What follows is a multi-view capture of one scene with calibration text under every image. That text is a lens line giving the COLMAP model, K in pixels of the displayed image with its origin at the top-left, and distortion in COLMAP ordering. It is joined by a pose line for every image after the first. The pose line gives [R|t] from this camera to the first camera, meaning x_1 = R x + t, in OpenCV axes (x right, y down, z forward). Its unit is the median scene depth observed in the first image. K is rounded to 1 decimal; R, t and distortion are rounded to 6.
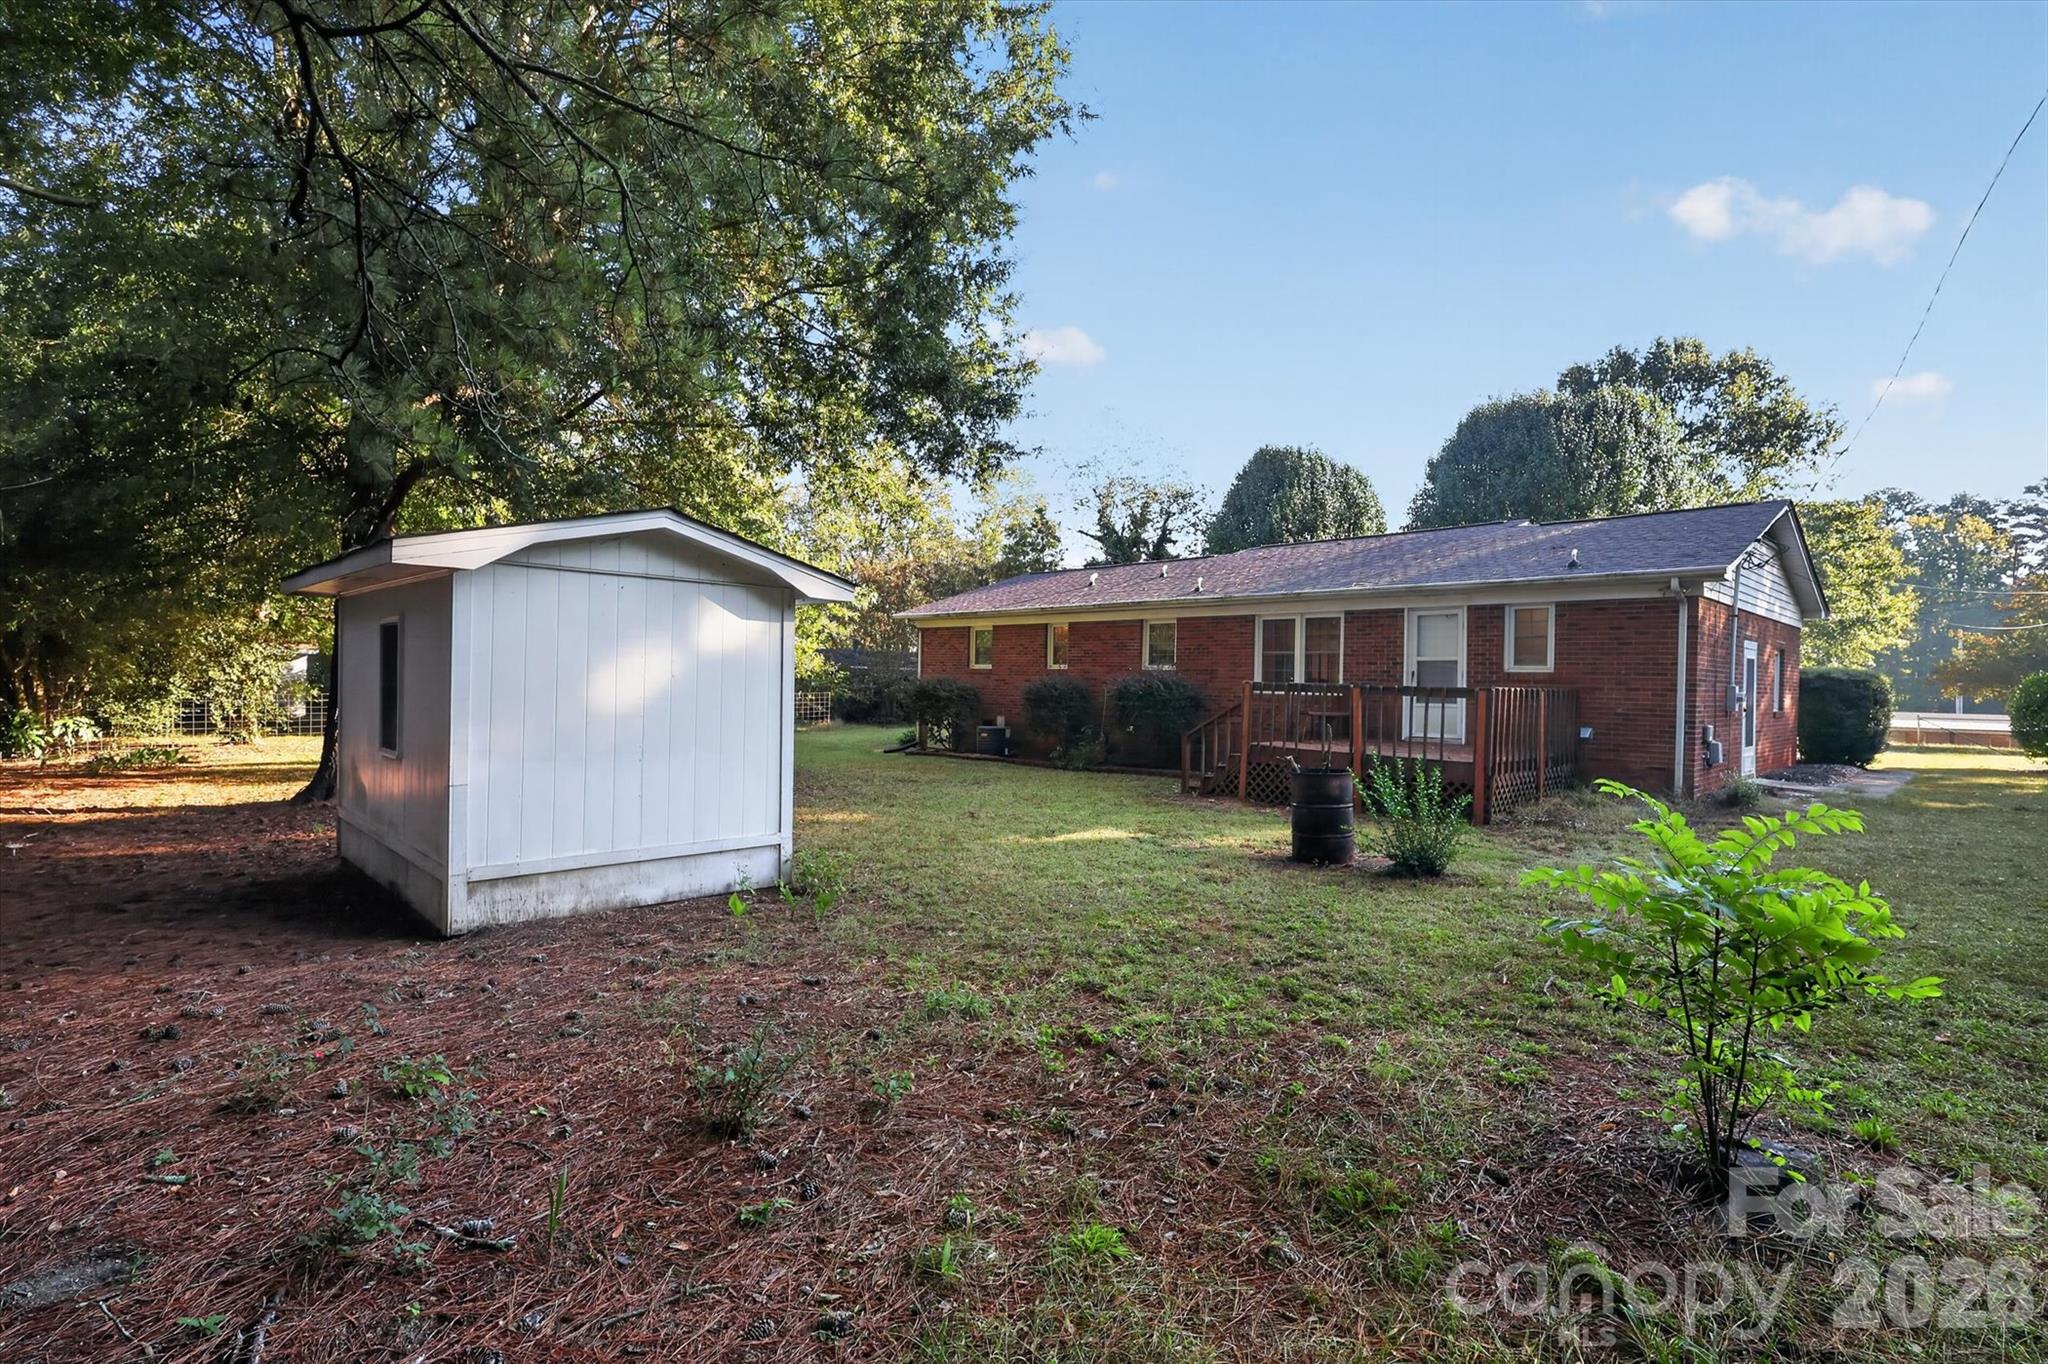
lens RADIAL K [[984.5, 0, 1017.1], [0, 984.5, 671.2], [0, 0, 1]] dist [-0.000230, 0.000582]
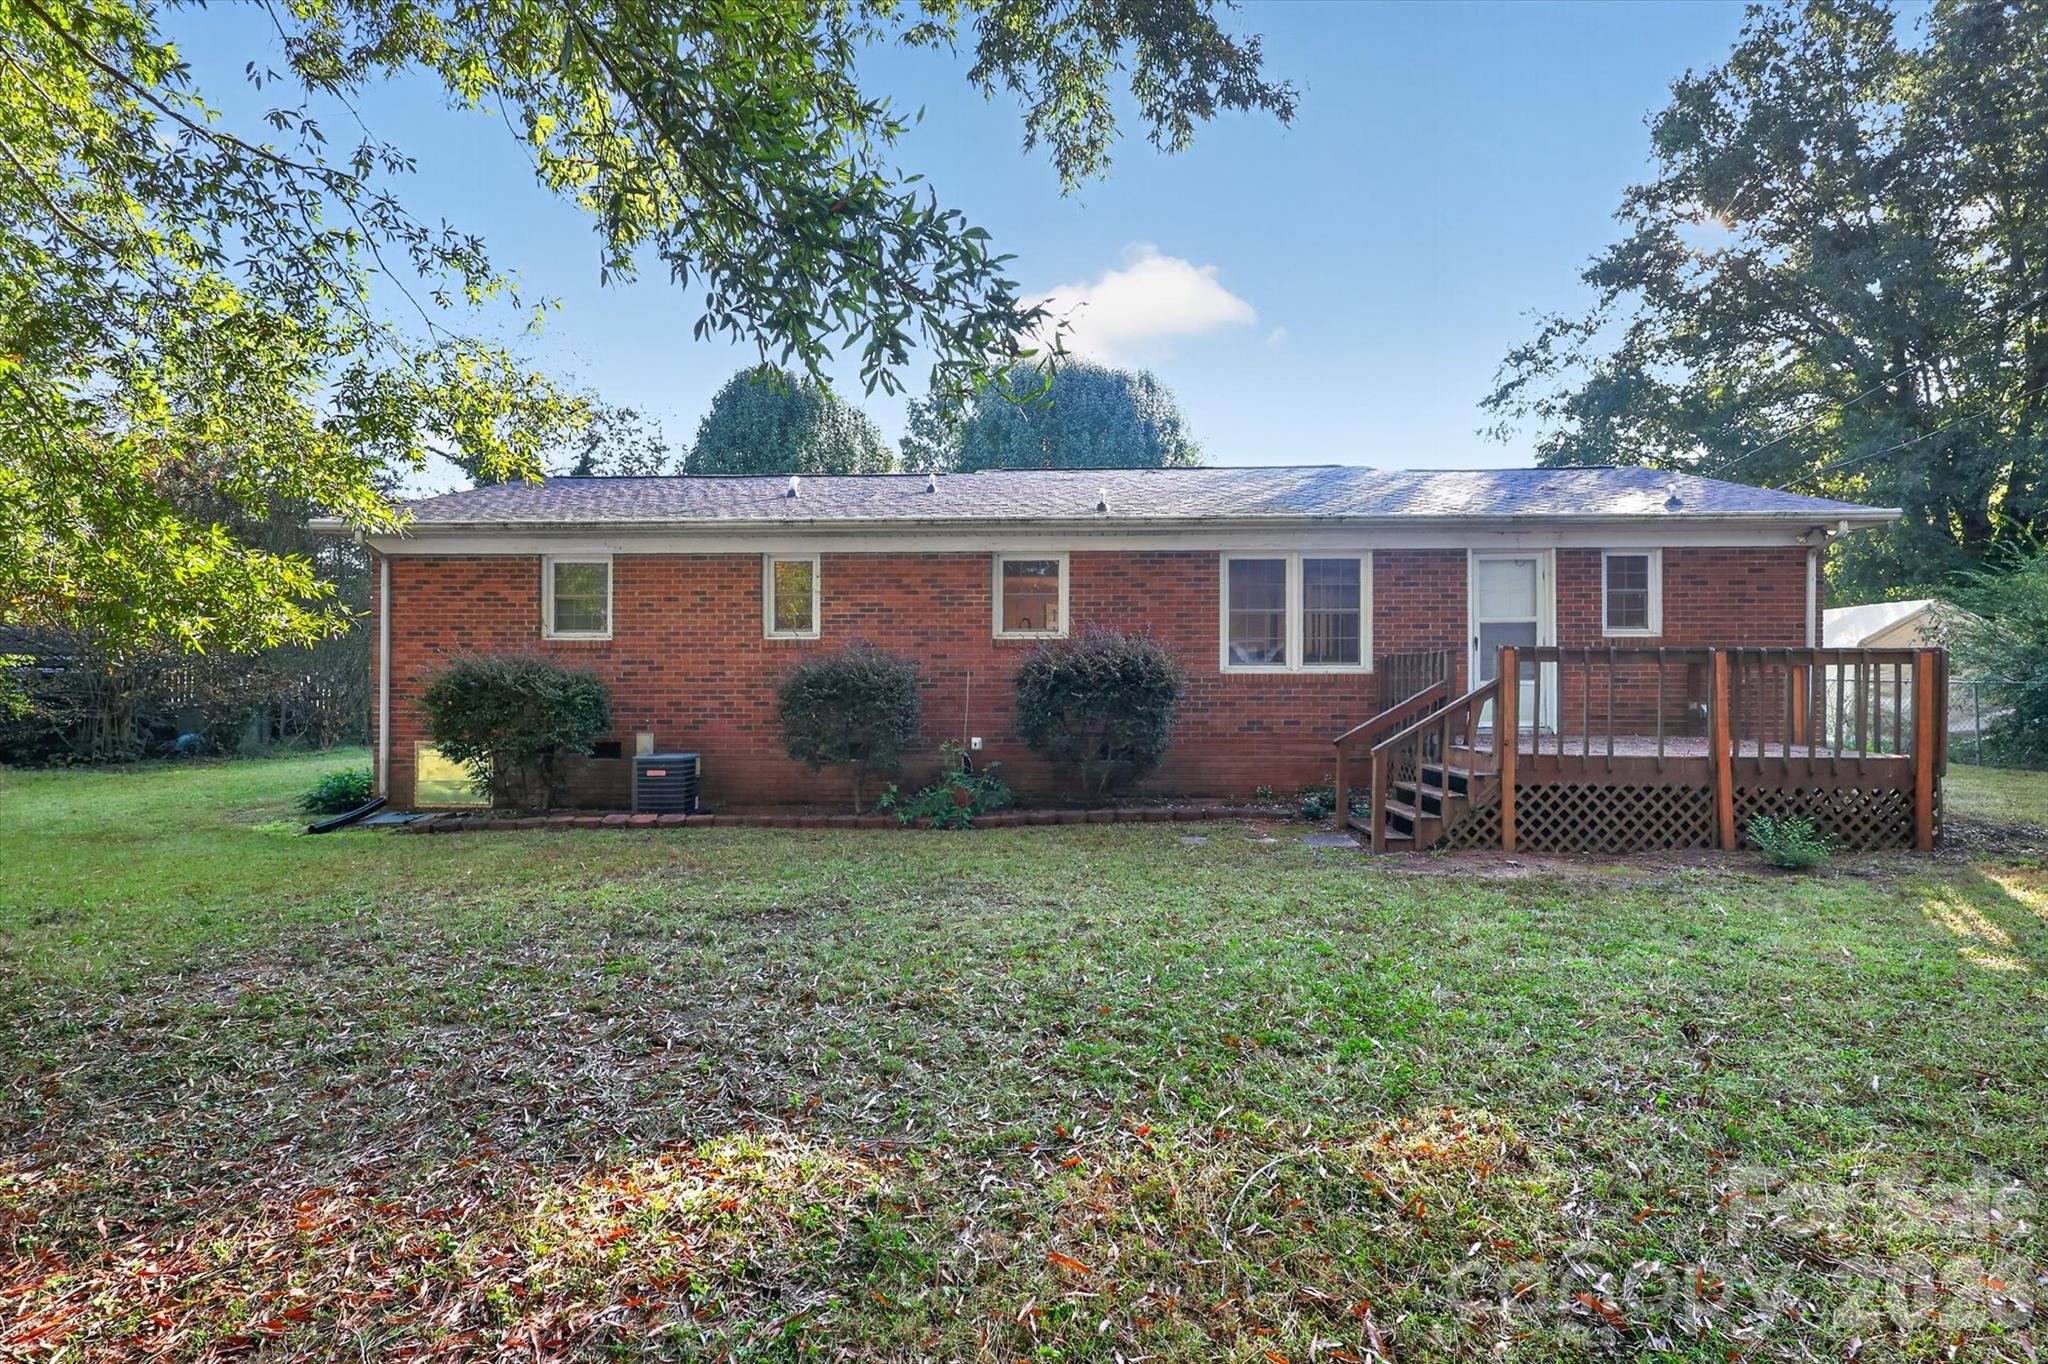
lens RADIAL K [[984.5, 0, 1017.1], [0, 984.5, 671.2], [0, 0, 1]] dist [-0.000230, 0.000582]
pose [[0.710212, -0.020774, 0.703681, -0.376675], [0.013429, 0.999782, 0.015962, 0.009853], [-0.703859, -0.001887, 0.710337, 0.753100]]
